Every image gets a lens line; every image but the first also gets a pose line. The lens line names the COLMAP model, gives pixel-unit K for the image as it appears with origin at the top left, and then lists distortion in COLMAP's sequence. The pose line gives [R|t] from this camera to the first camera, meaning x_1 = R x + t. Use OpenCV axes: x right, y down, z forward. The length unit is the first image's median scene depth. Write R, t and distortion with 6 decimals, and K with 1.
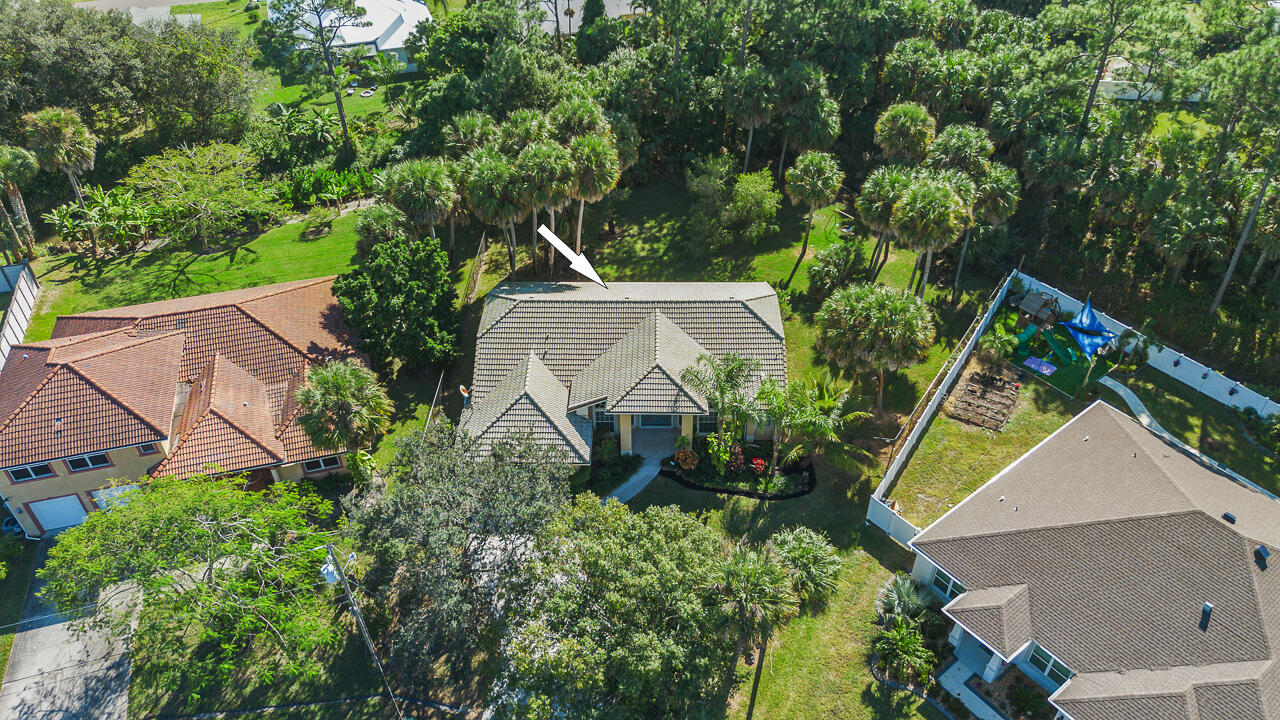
lens RADIAL K [[902.9, 0, 645.3], [0, 902.9, 359.1], [0, 0, 1]] dist [0.061973, -0.072483]
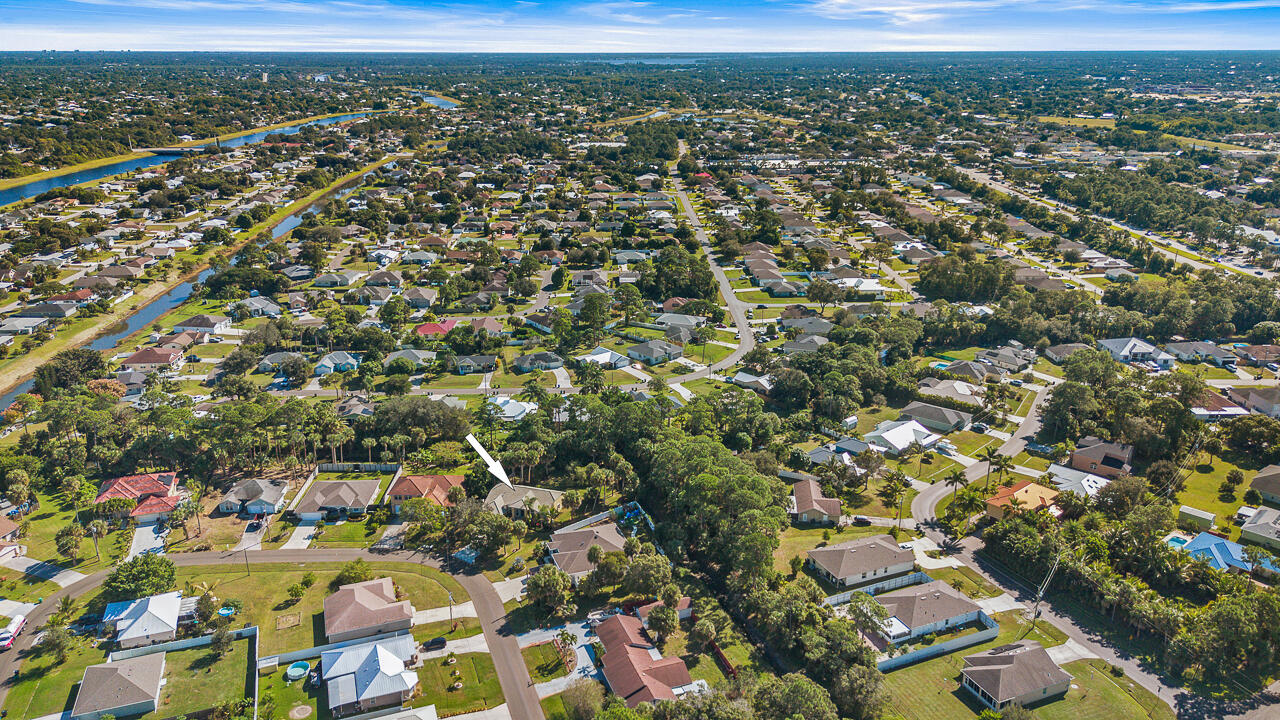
lens RADIAL K [[902.9, 0, 645.3], [0, 902.9, 359.1], [0, 0, 1]] dist [0.061973, -0.072483]
pose [[0.953596, 0.104153, -0.282503, 1.580433], [-0.197546, 0.924508, -0.325976, 0.619692], [0.227225, 0.366656, 0.902182, -2.808887]]
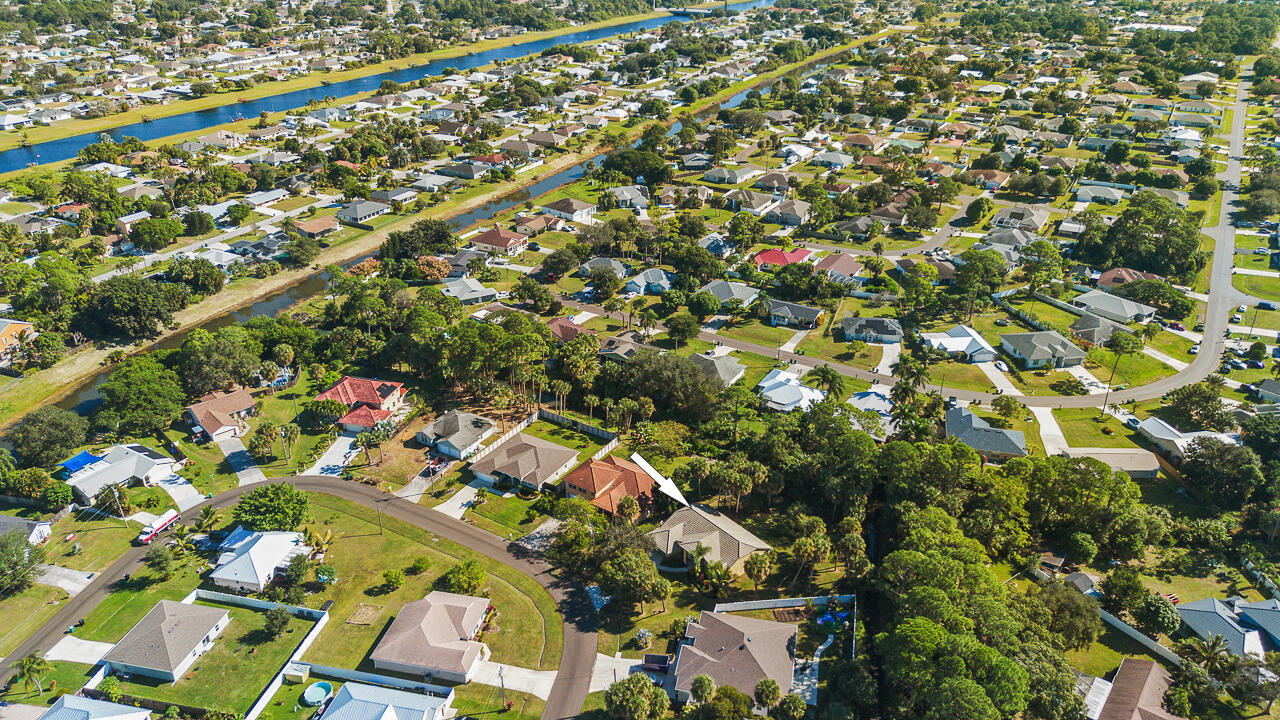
lens RADIAL K [[902.9, 0, 645.3], [0, 902.9, 359.1], [0, 0, 1]] dist [0.061973, -0.072483]
pose [[0.637808, 0.347538, -0.687327, 1.722946], [-0.491806, 0.870554, -0.016189, -0.380096], [0.592729, 0.348357, 0.726167, -1.593334]]
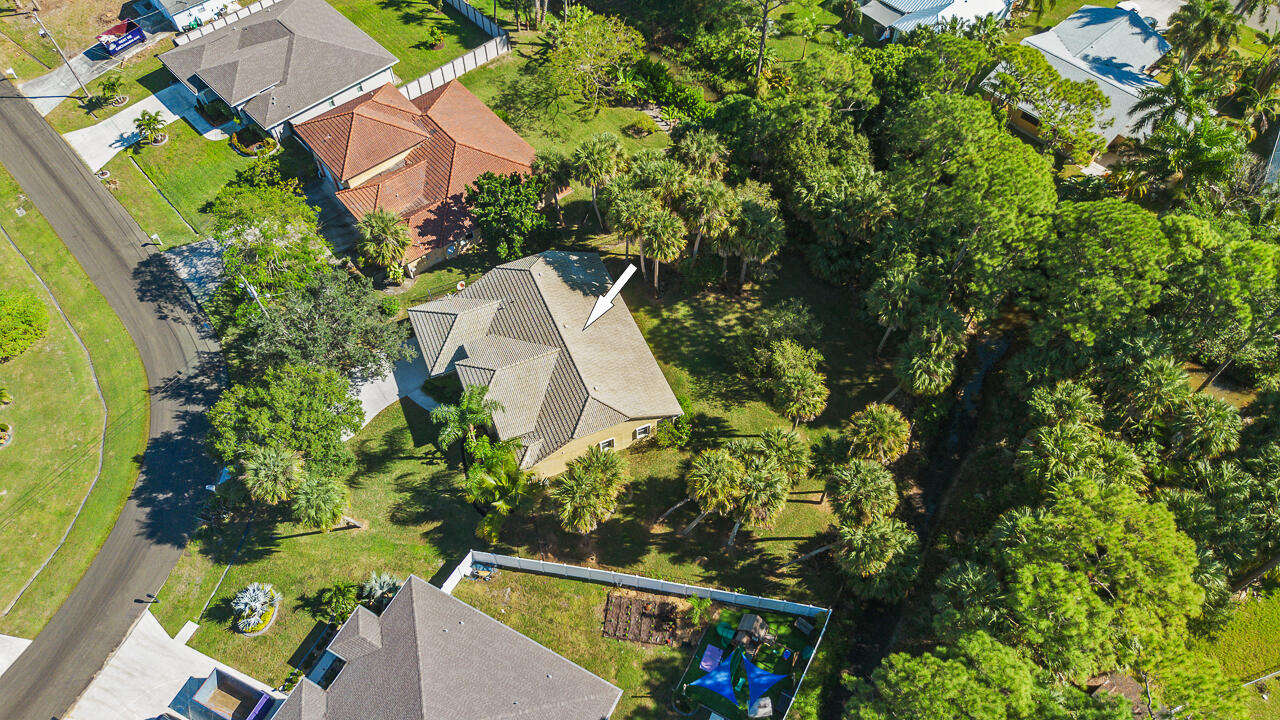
lens RADIAL K [[902.9, 0, 645.3], [0, 902.9, 359.1], [0, 0, 1]] dist [0.061973, -0.072483]
pose [[0.402329, 0.747766, -0.528183, 0.705444], [-0.580910, 0.654431, 0.484008, -0.692412], [0.707584, 0.112096, 0.697681, 0.173211]]
